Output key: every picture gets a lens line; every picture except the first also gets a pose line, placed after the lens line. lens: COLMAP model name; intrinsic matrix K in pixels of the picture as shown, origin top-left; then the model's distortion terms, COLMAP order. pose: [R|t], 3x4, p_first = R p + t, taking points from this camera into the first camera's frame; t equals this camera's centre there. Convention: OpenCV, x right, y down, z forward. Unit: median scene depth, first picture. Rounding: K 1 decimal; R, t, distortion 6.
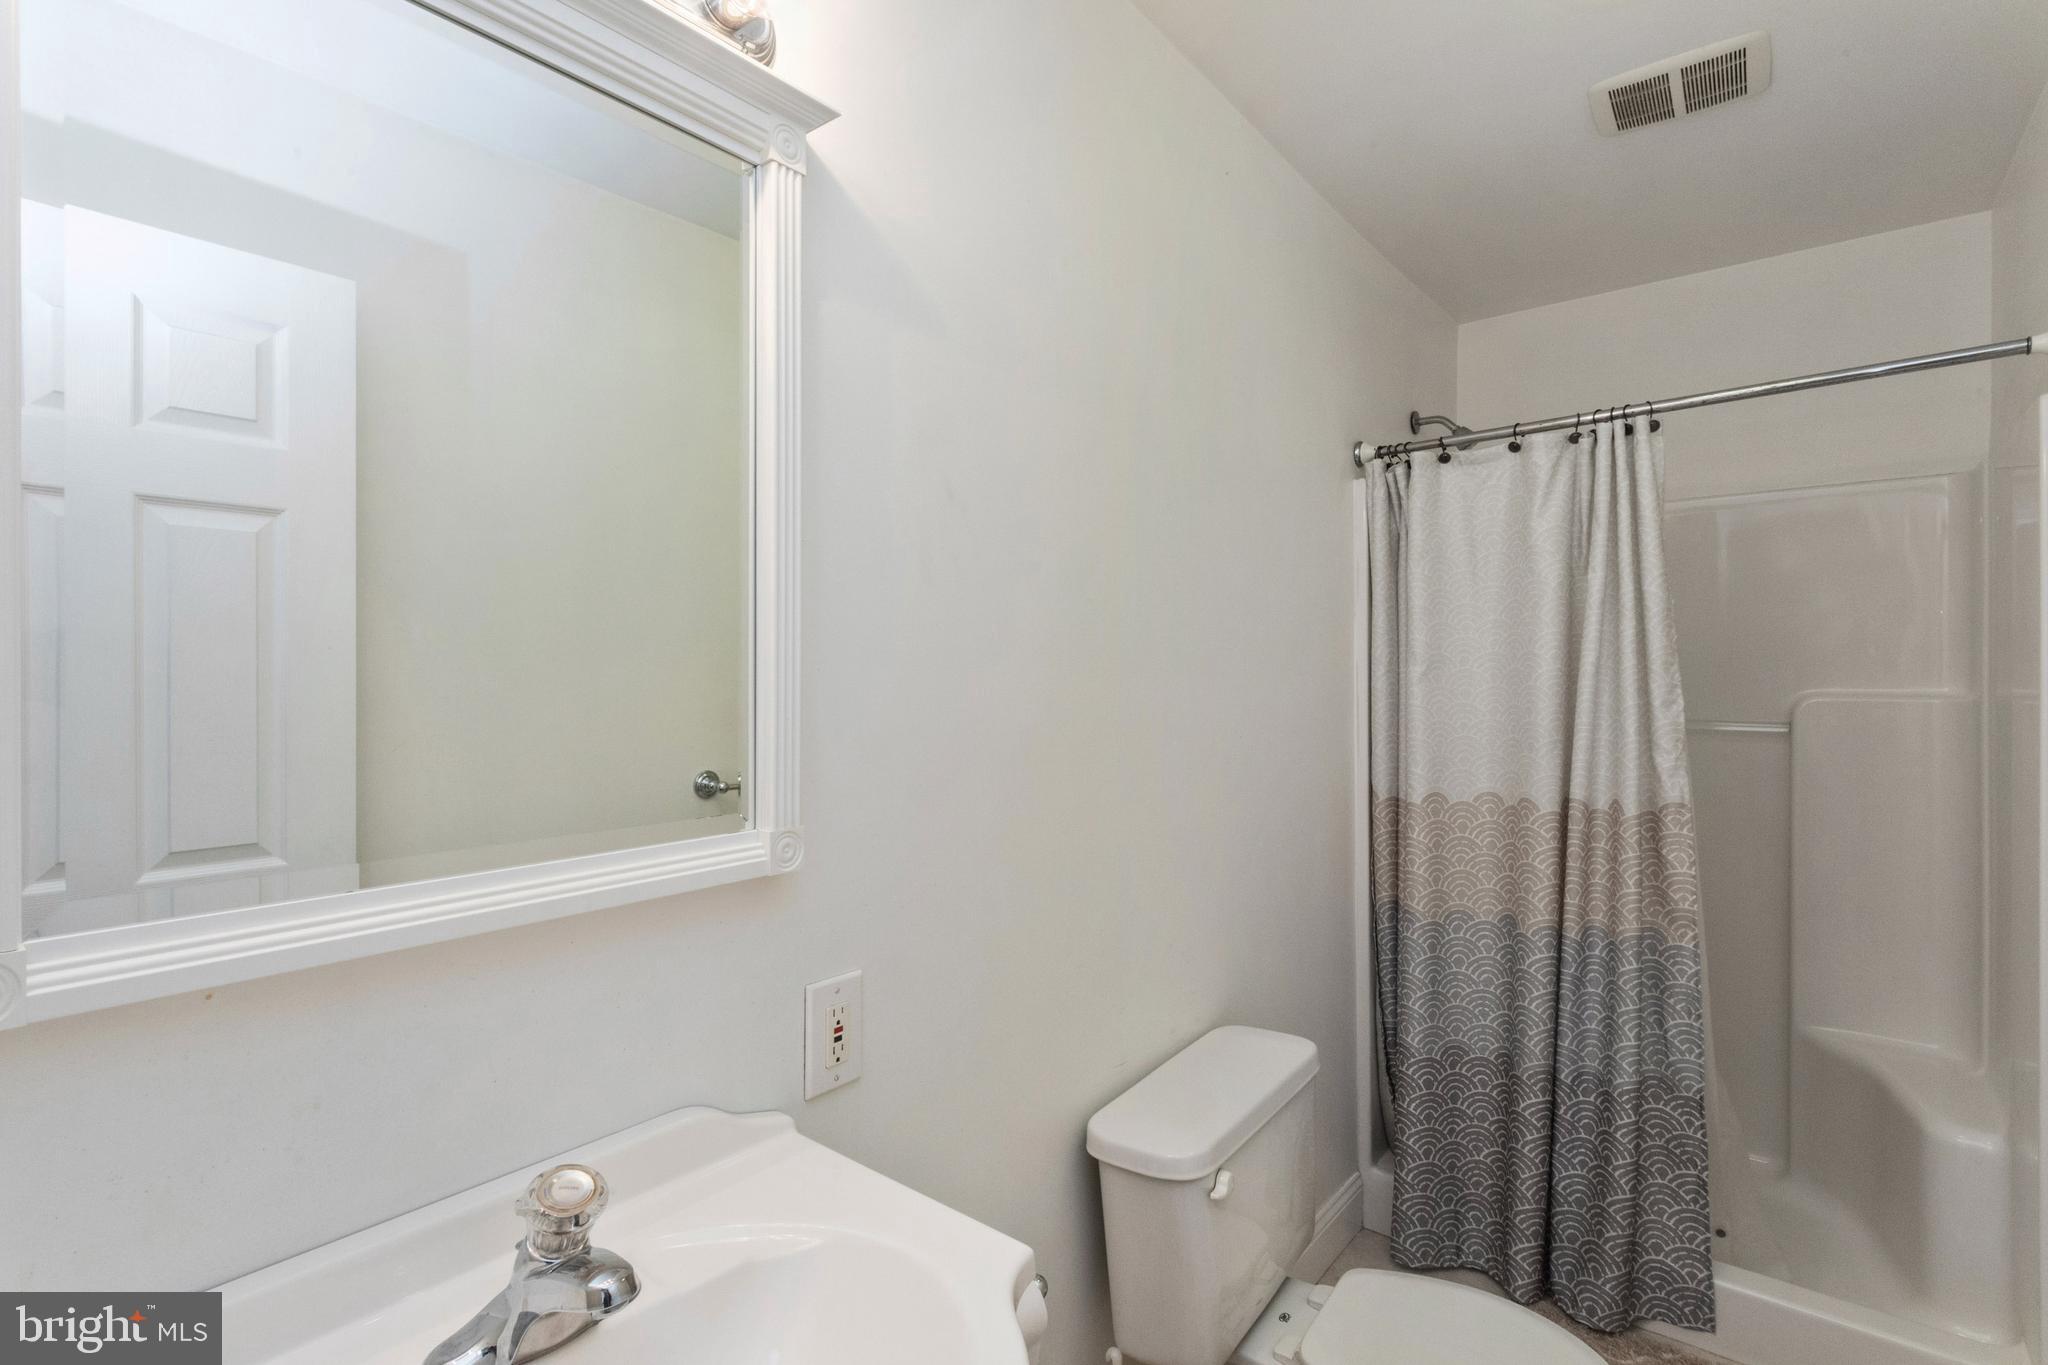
lens RADIAL K [[967.6, 0, 1023.2], [0, 967.6, 686.0], [0, 0, 1]] dist [-0.001958, 0.001826]
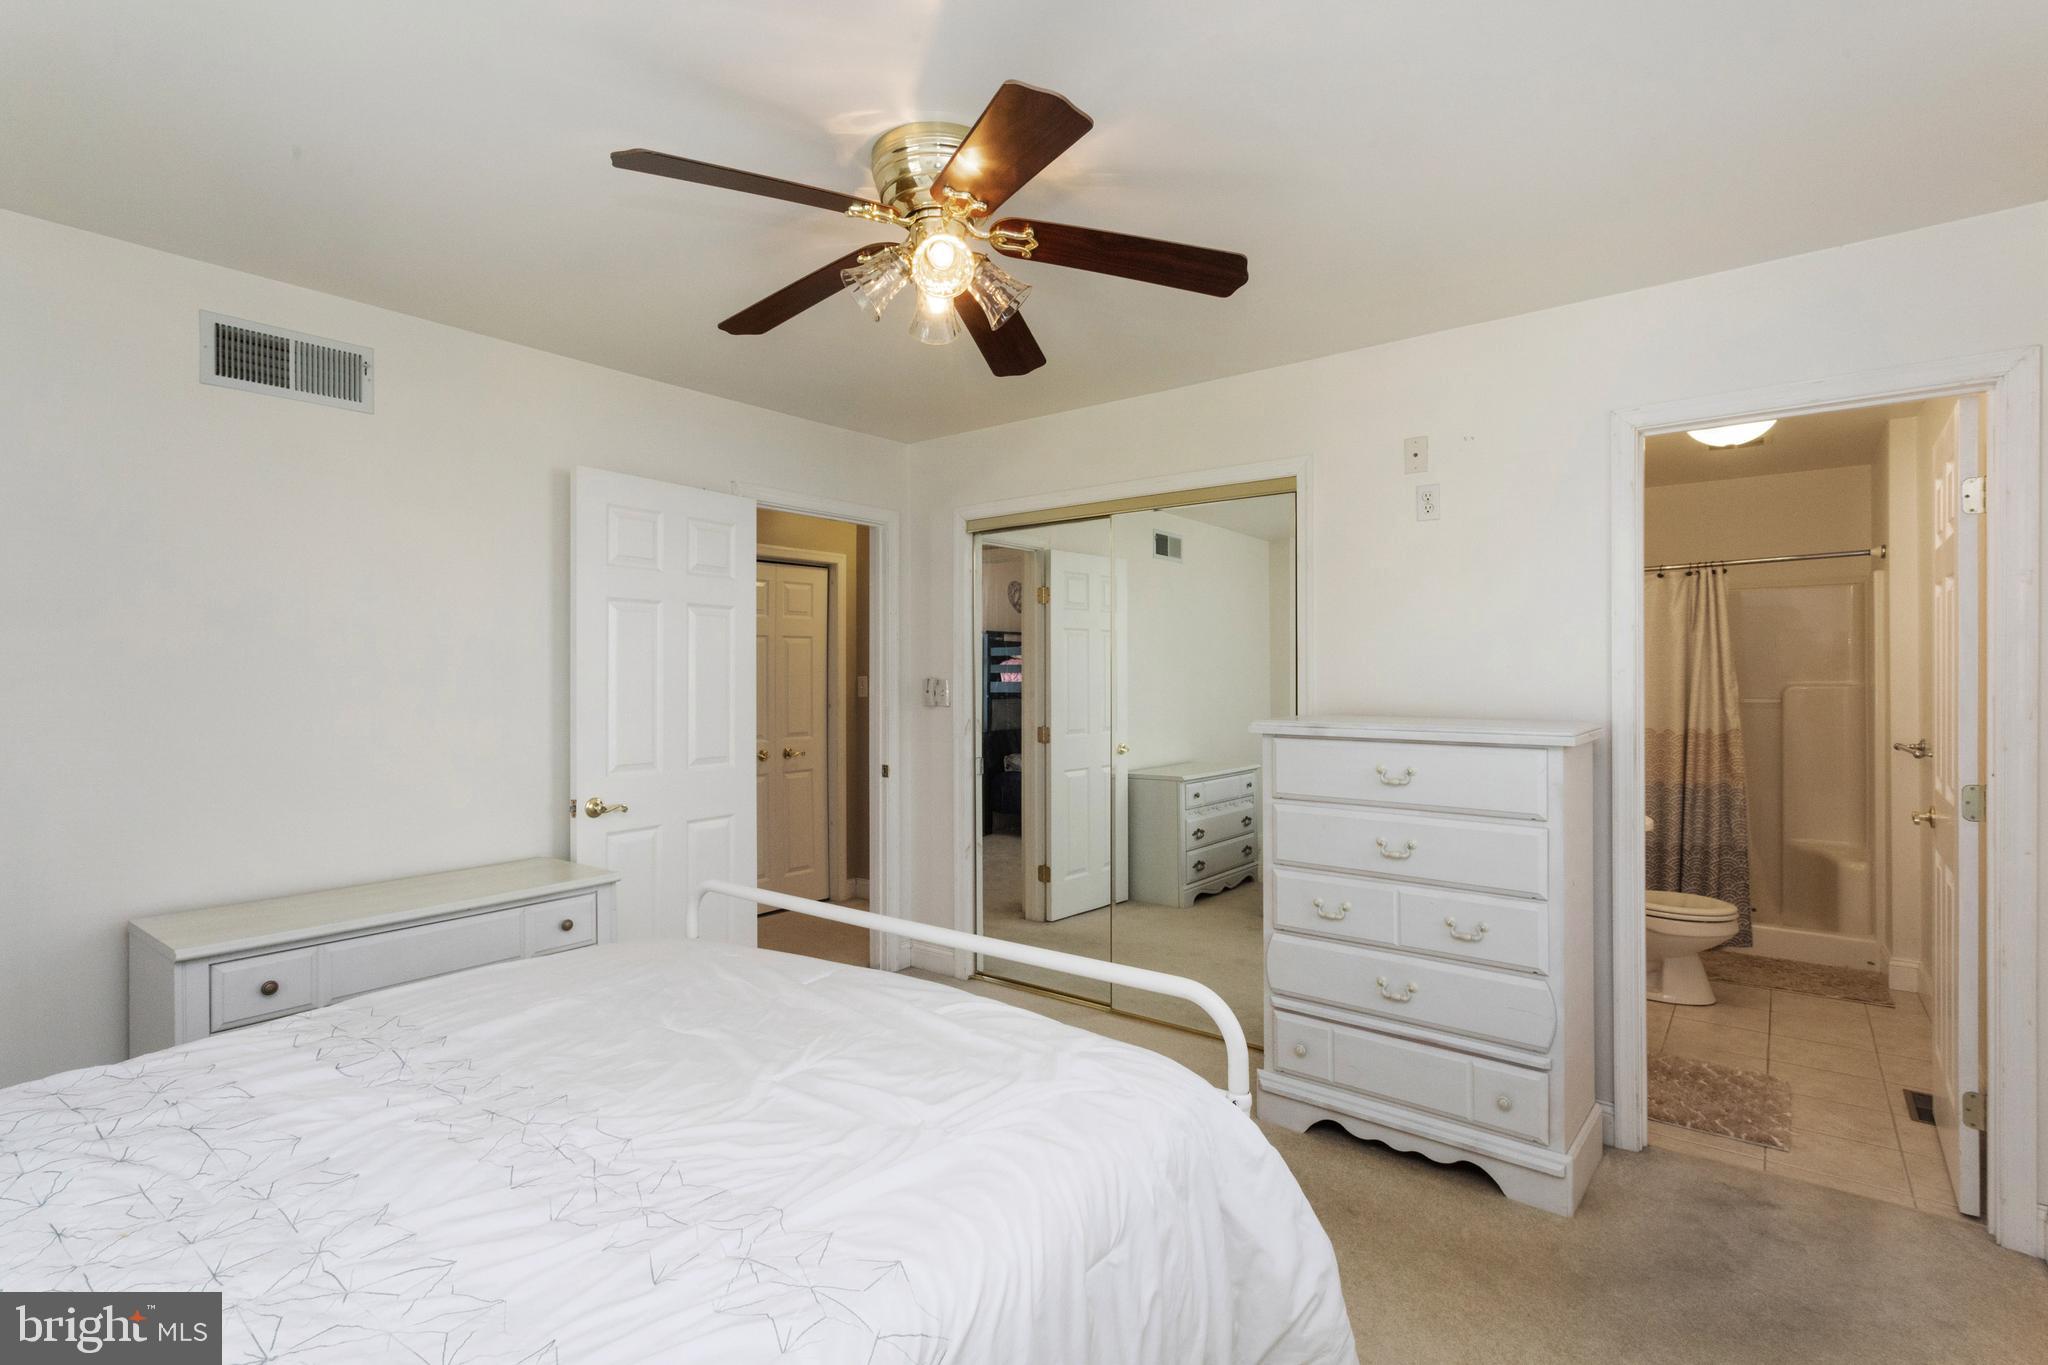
lens RADIAL K [[967.6, 0, 1024.4], [0, 967.6, 677.4], [0, 0, 1]] dist [-0.001958, 0.001826]
pose [[0.999965, -0.002736, 0.007847, -1.069087], [0.002756, 0.999993, -0.002516, -0.006106], [-0.007840, 0.002537, 0.999966, -1.339897]]
